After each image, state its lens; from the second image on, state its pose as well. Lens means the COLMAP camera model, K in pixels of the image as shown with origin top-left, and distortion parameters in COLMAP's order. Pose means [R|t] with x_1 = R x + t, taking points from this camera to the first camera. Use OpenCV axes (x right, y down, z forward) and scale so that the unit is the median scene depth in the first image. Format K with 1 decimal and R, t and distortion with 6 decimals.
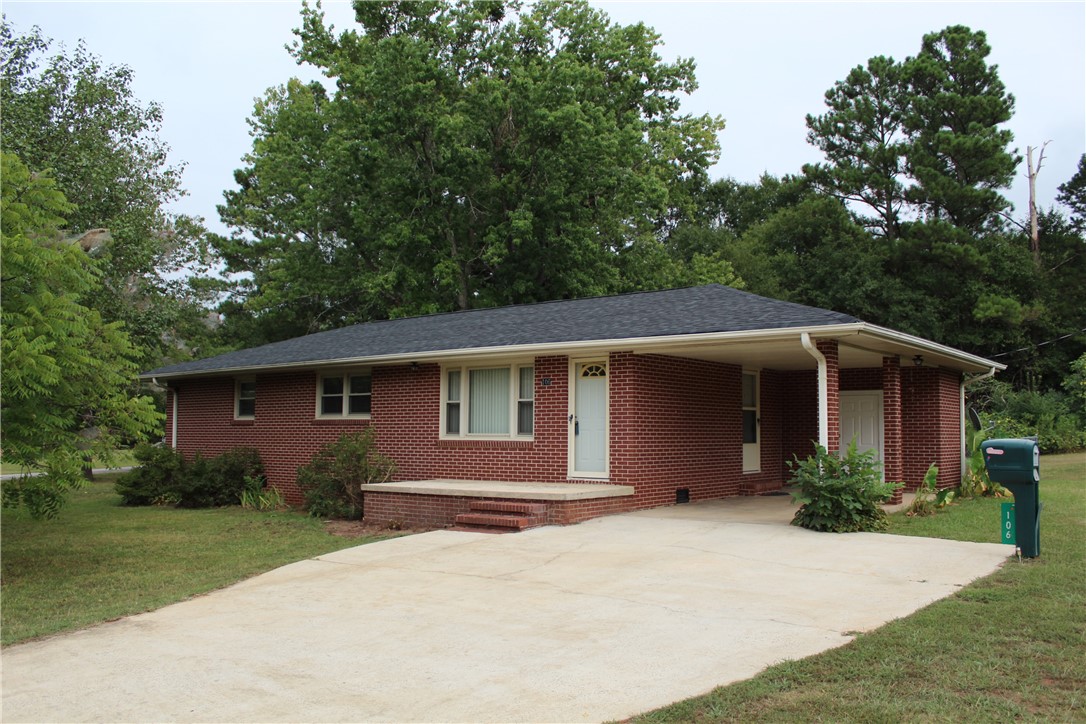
lens RADIAL K [[923.6, 0, 543.0], [0, 923.6, 362.0], [0, 0, 1]] dist [-0.143874, 0.118878]
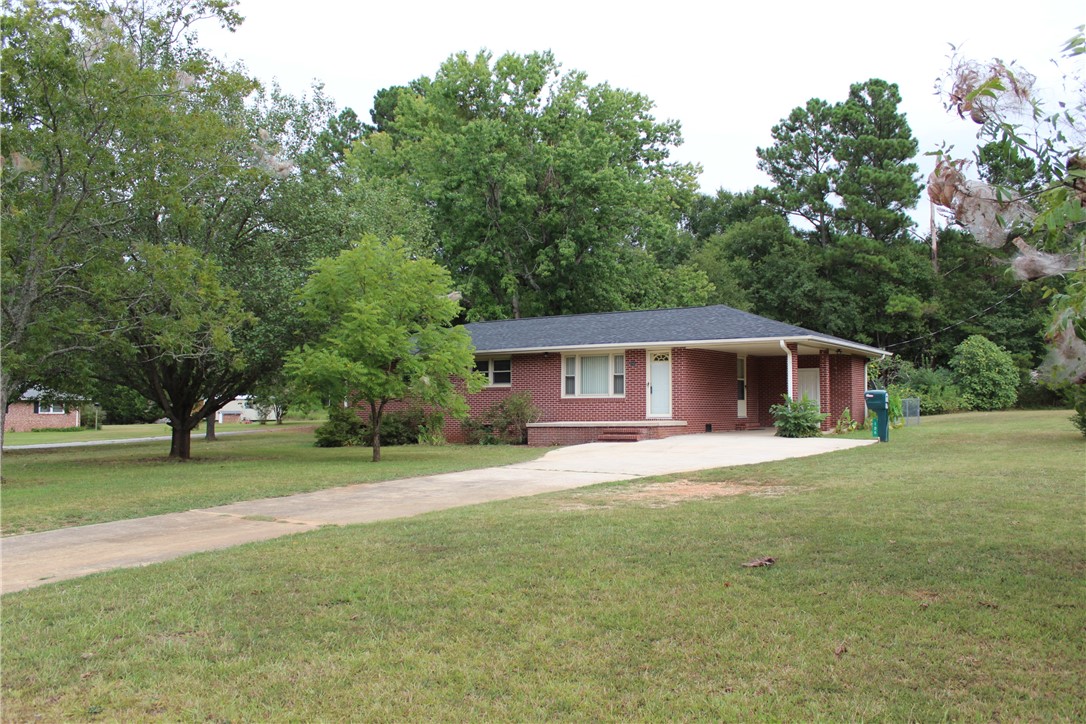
lens RADIAL K [[923.6, 0, 543.0], [0, 923.6, 362.0], [0, 0, 1]] dist [-0.143874, 0.118878]
pose [[0.997543, -0.002504, 0.070012, -0.108829], [0.000772, 0.999693, 0.024751, -0.009641], [-0.070053, -0.024637, 0.997239, -0.278715]]
